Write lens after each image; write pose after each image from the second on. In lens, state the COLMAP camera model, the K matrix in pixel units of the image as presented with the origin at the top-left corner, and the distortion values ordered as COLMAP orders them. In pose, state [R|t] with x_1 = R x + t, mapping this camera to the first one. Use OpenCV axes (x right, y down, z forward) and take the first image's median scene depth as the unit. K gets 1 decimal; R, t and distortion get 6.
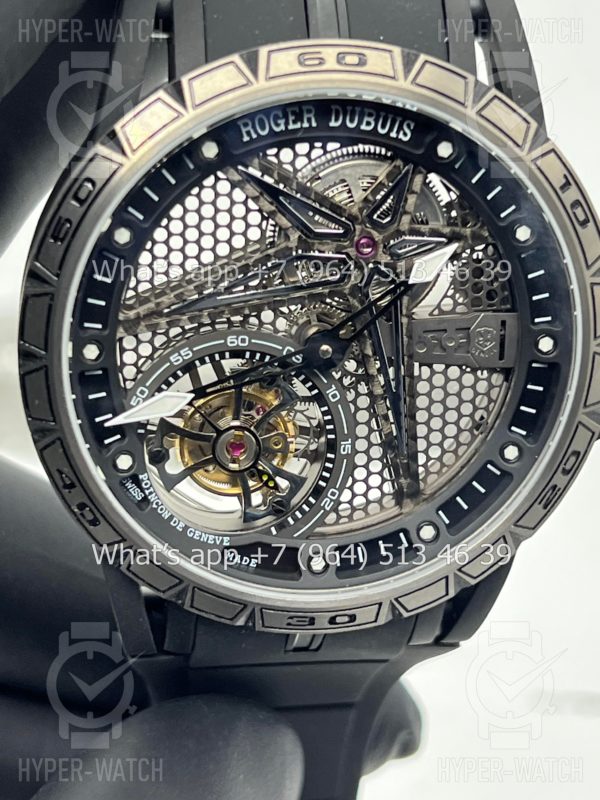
lens RADIAL K [[1859.8, 0, 314.6], [0, 1859.8, 384.7], [0, 0, 1]] dist [0.202093, 0.000000]
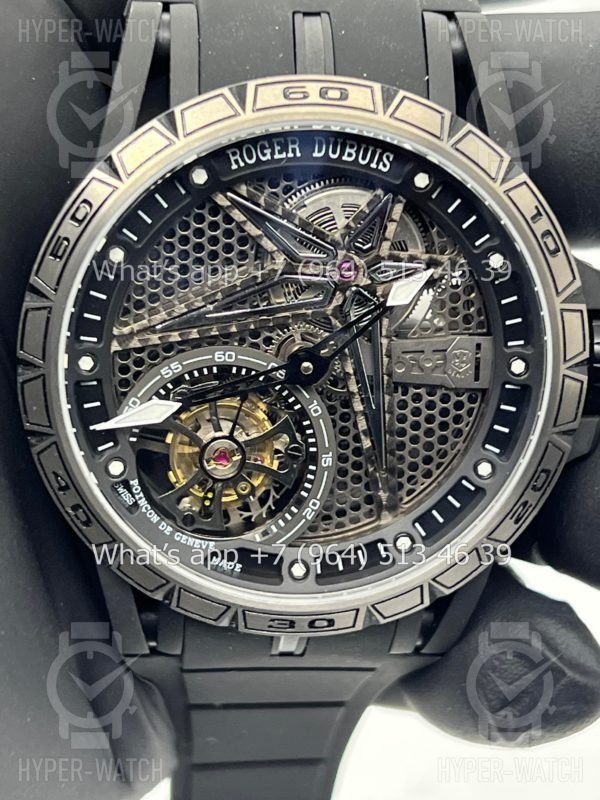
lens RADIAL K [[1859.8, 0, 296.5], [0, 1859.8, 395.4], [0, 0, 1]] dist [0.202093, 0.000000]
pose [[0.998022, 0.020184, -0.059543, 0.063350], [-0.022065, 0.999273, -0.031101, 0.030882], [0.058872, 0.032353, 0.997741, -0.060201]]
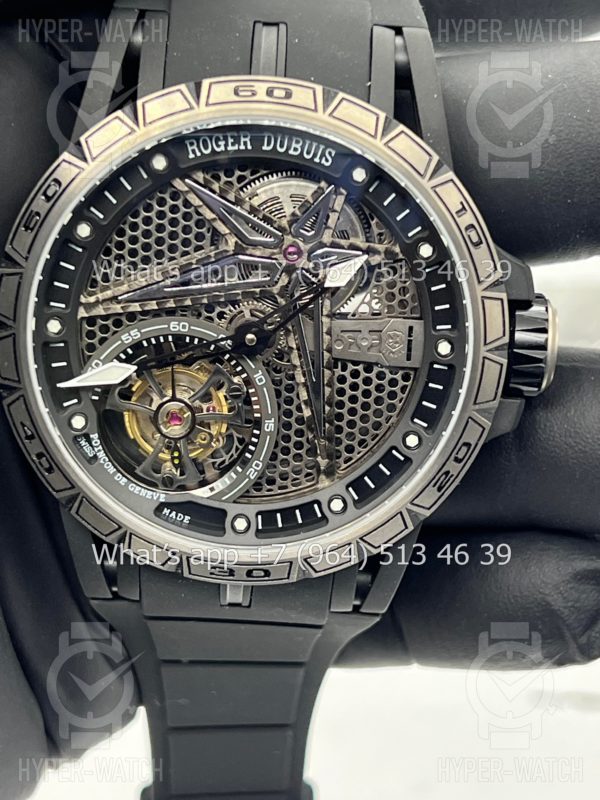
lens RADIAL K [[1859.8, 0, 308.7], [0, 1859.8, 403.9], [0, 0, 1]] dist [0.202093, 0.000000]
pose [[0.988152, 0.062880, -0.140007, 0.209356], [-0.071994, 0.995537, -0.061010, 0.091940], [0.135546, 0.070367, 0.988269, -0.160366]]
